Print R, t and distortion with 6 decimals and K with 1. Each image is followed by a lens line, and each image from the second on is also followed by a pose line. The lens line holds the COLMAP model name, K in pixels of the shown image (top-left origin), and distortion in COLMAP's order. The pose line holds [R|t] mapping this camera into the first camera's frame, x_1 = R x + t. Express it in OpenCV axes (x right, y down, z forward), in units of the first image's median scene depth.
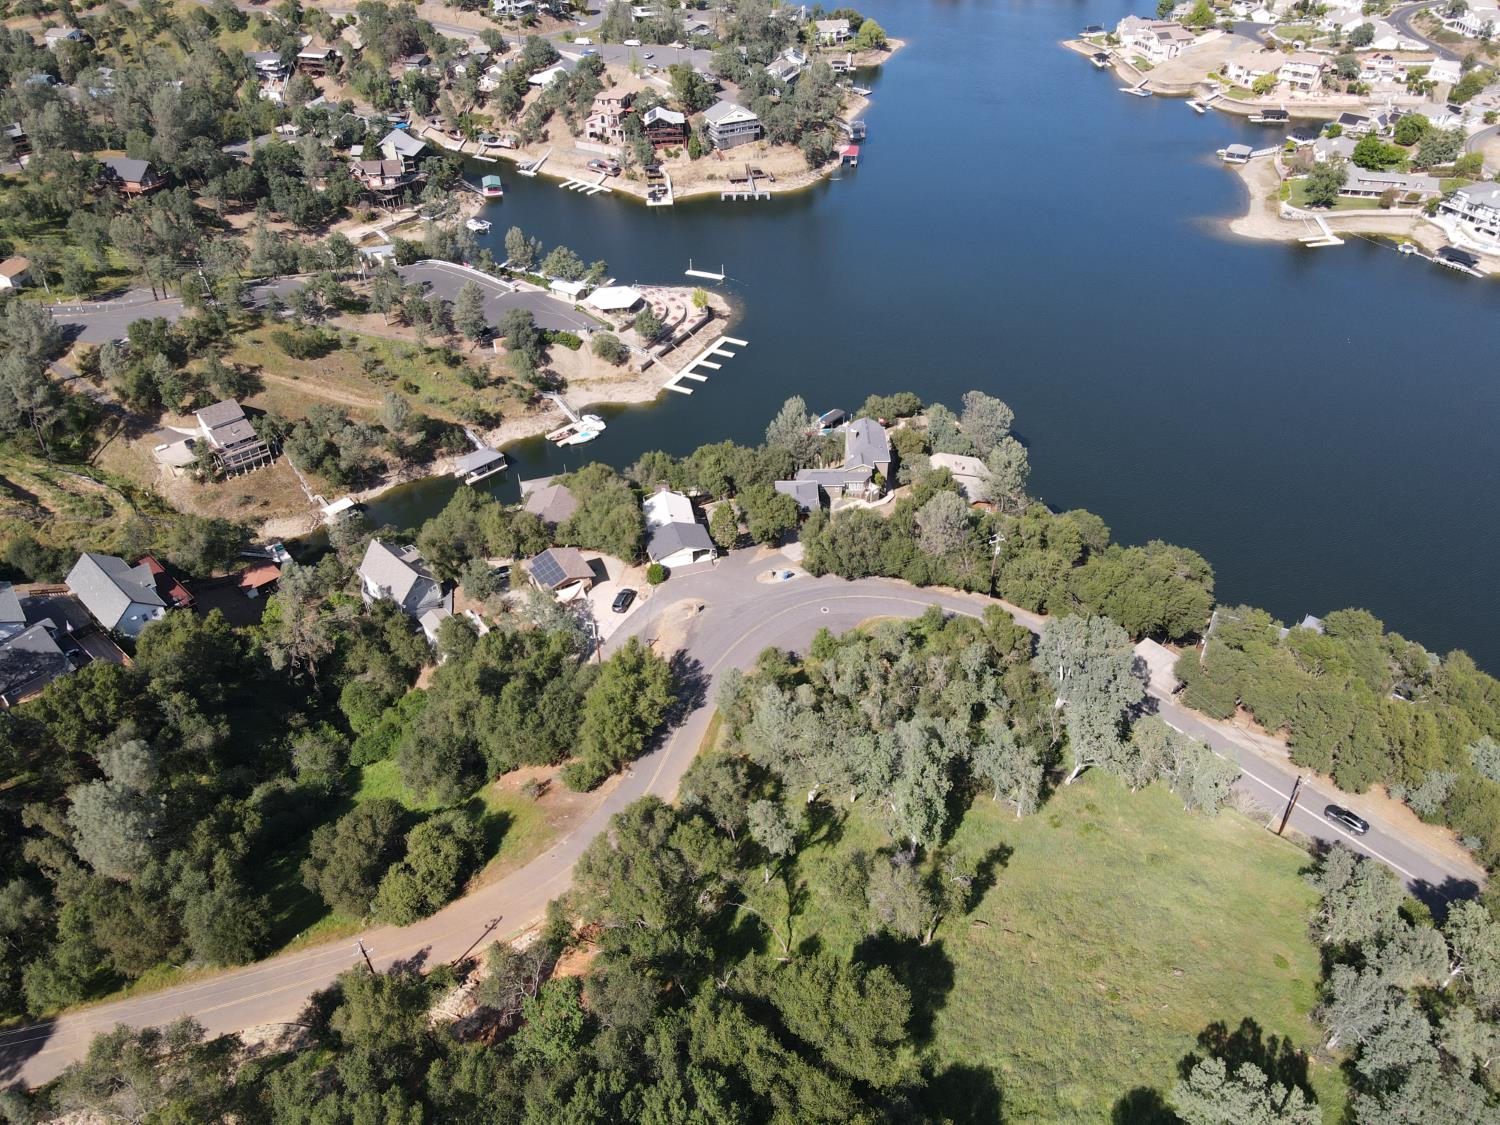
lens RADIAL K [[1097.6, 0, 744.2], [0, 1097.6, 560.9], [0, 0, 1]] dist [0.005357, 0.022600]
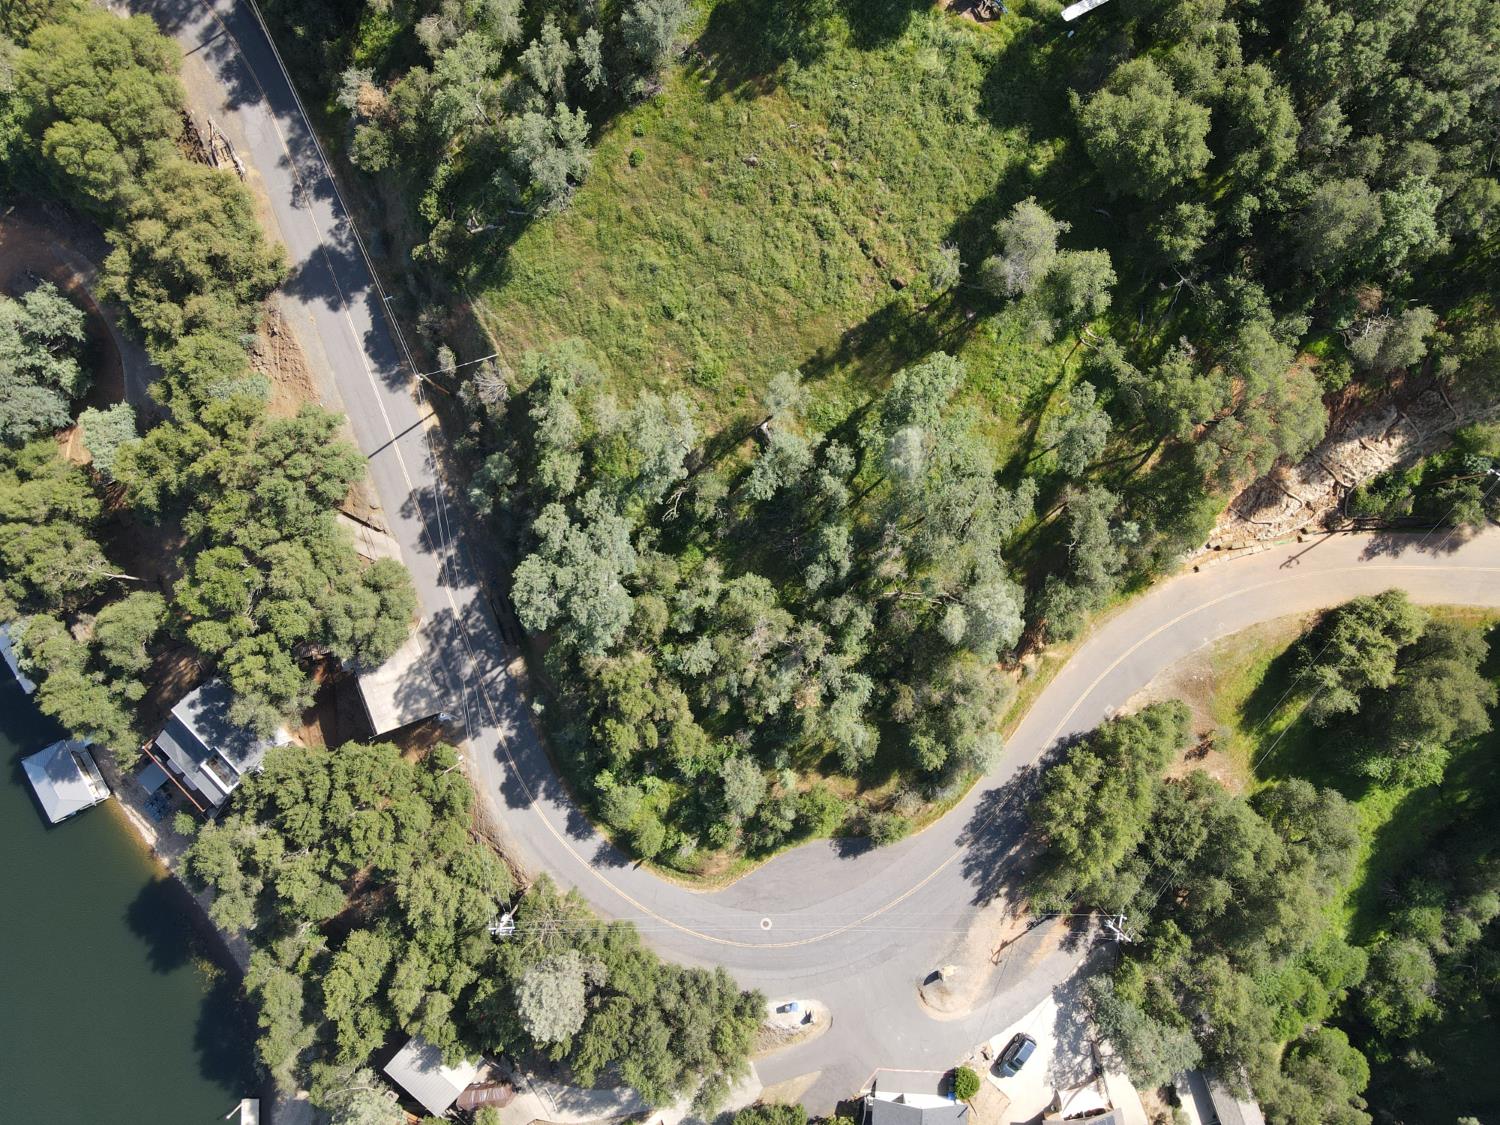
lens RADIAL K [[1097.6, 0, 745.9], [0, 1097.6, 555.6], [0, 0, 1]] dist [0.005357, 0.022600]
pose [[-0.941978, -0.334443, 0.028728, 0.102179], [0.230687, -0.582812, 0.779175, -0.268588], [-0.243847, 0.740593, 0.626148, 0.263660]]
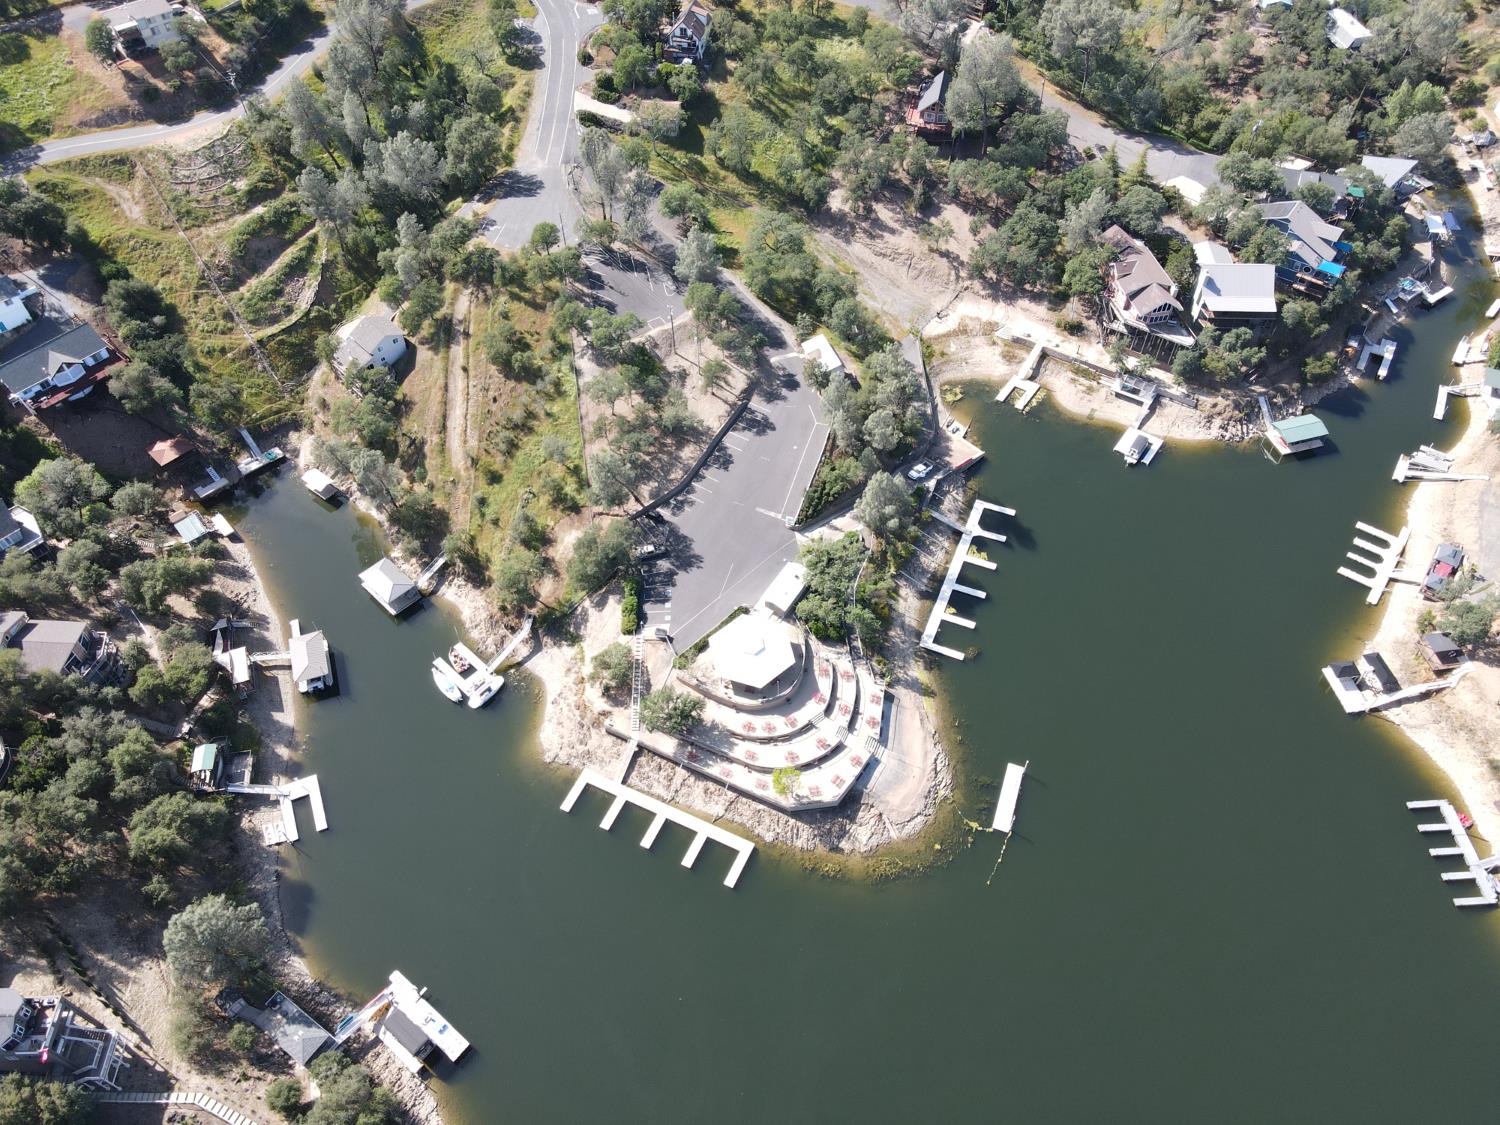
lens RADIAL K [[1097.6, 0, 746.1], [0, 1097.6, 565.4], [0, 0, 1]] dist [0.005357, 0.022600]
pose [[0.043264, 0.779931, -0.624368, 0.286405], [-0.607918, 0.516491, 0.603053, -0.796624], [0.792820, 0.353474, 0.496480, 0.848909]]
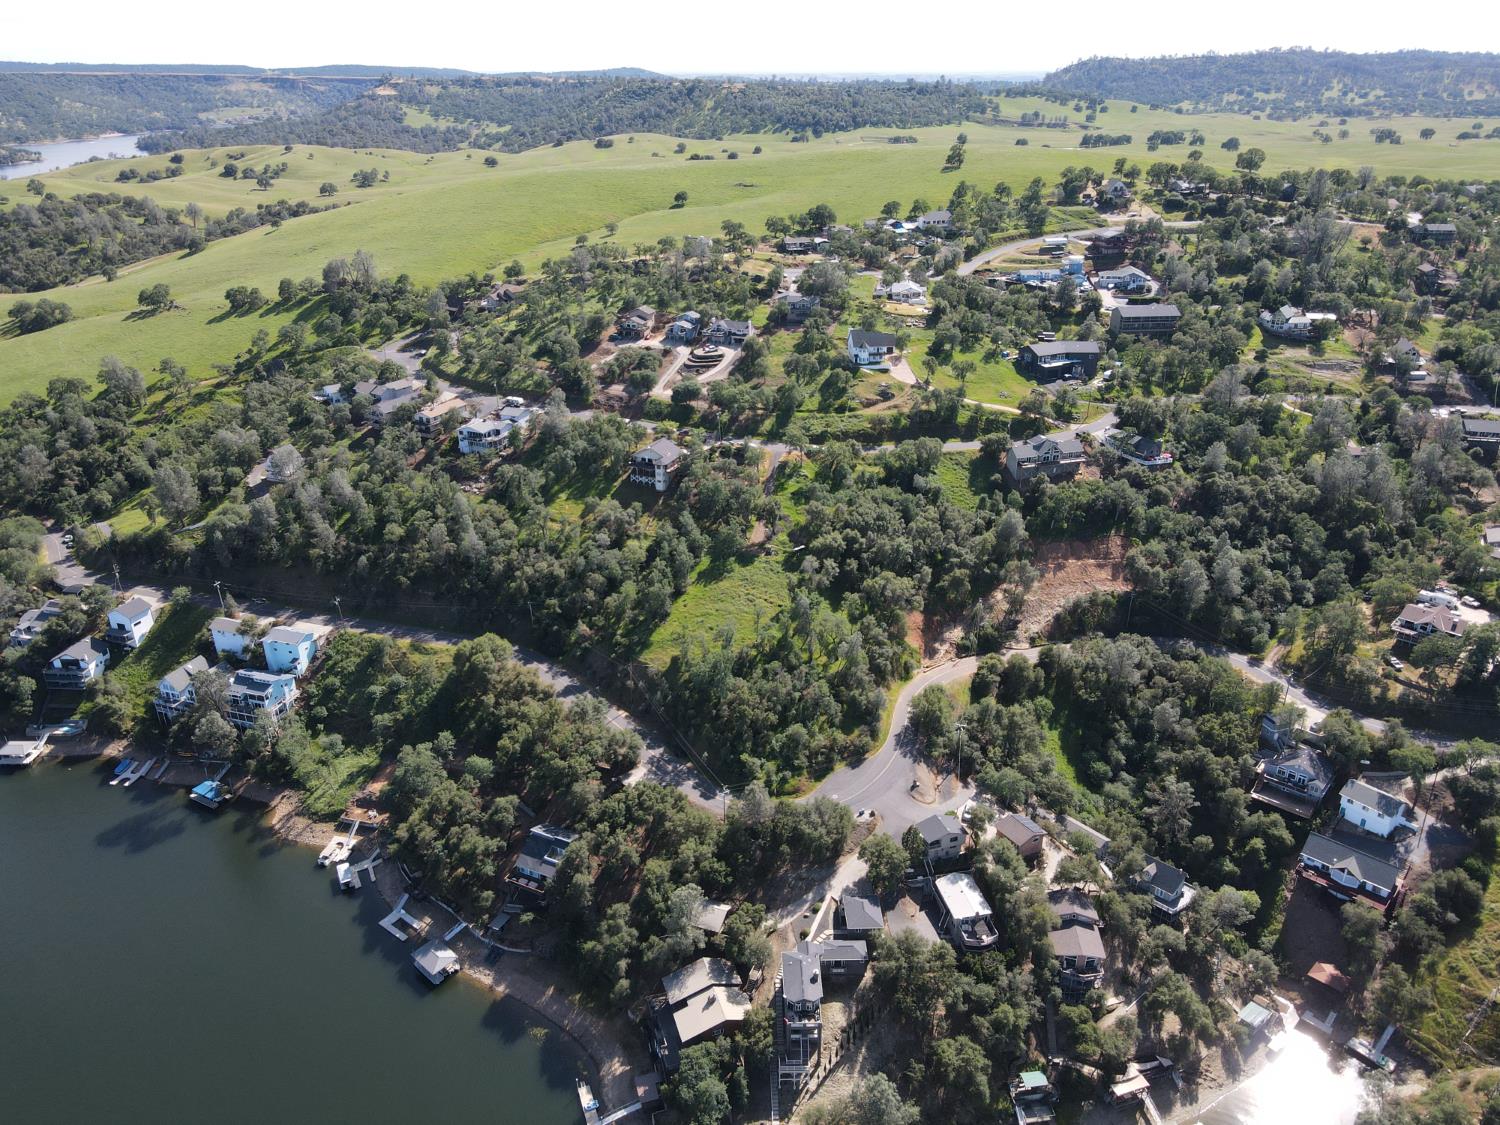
lens RADIAL K [[1097.6, 0, 748.4], [0, 1097.6, 565.1], [0, 0, 1]] dist [0.005357, 0.022600]
pose [[-0.999723, 0.020553, -0.011431, 0.147007], [-0.000854, 0.454008, 0.890997, -1.068629], [0.023503, 0.890760, -0.453865, 1.002929]]
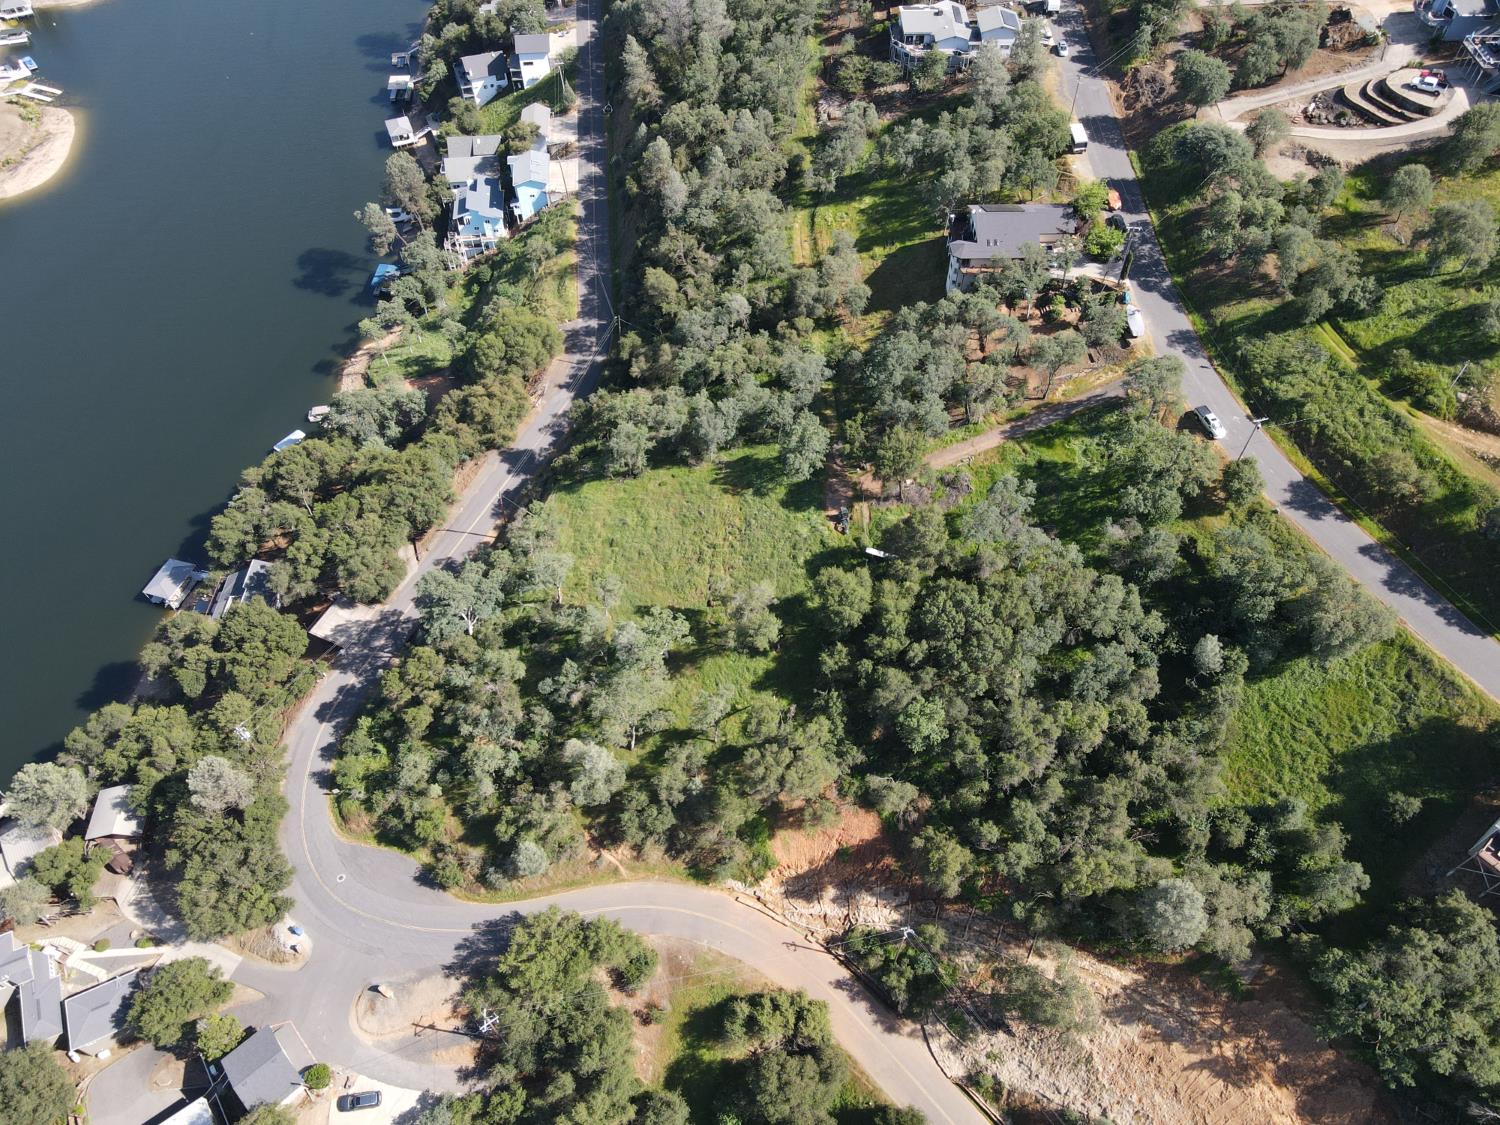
lens RADIAL K [[1097.6, 0, 748.7], [0, 1097.6, 563.5], [0, 0, 1]] dist [0.005357, 0.022600]
pose [[-0.428915, -0.717678, 0.548607, -0.301470], [0.564113, 0.261541, 0.783181, -0.423123], [-0.705556, 0.645394, 0.292673, 0.190190]]
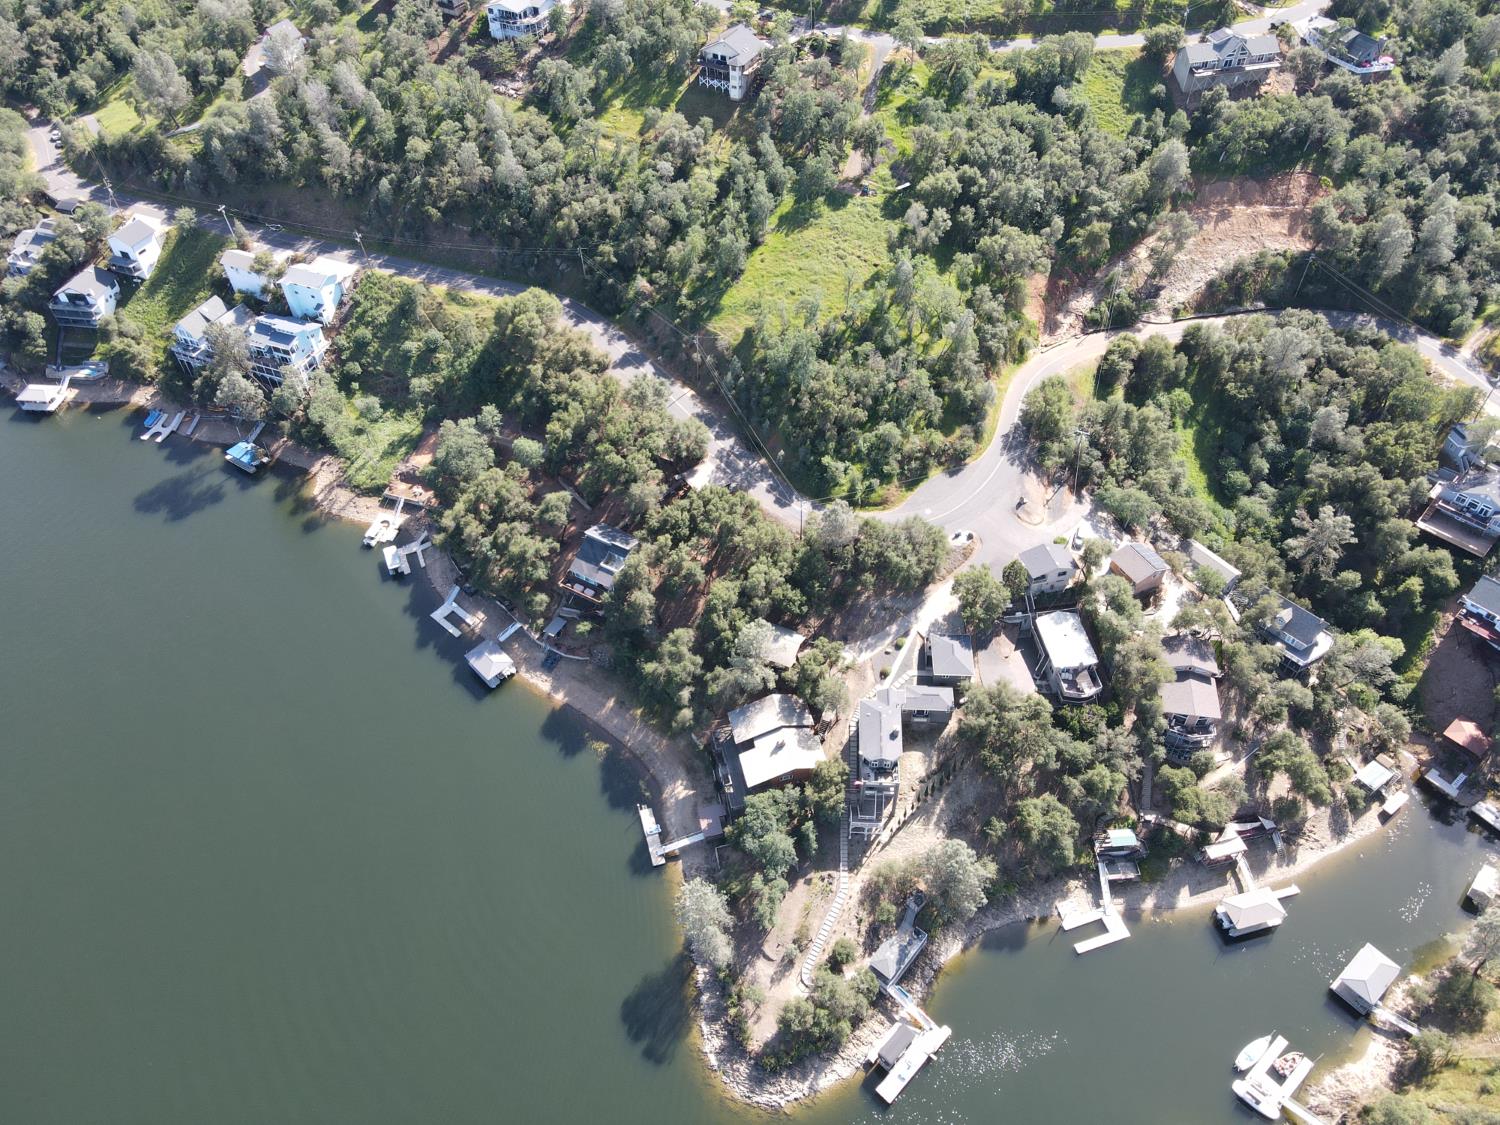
lens RADIAL K [[1097.6, 0, 749.5], [0, 1097.6, 562.7], [0, 0, 1]] dist [0.005357, 0.022600]
pose [[-0.998378, -0.021284, 0.052808, 0.157028], [0.050709, 0.089379, 0.994706, -0.943854], [-0.025892, 0.995770, -0.088155, 0.843578]]
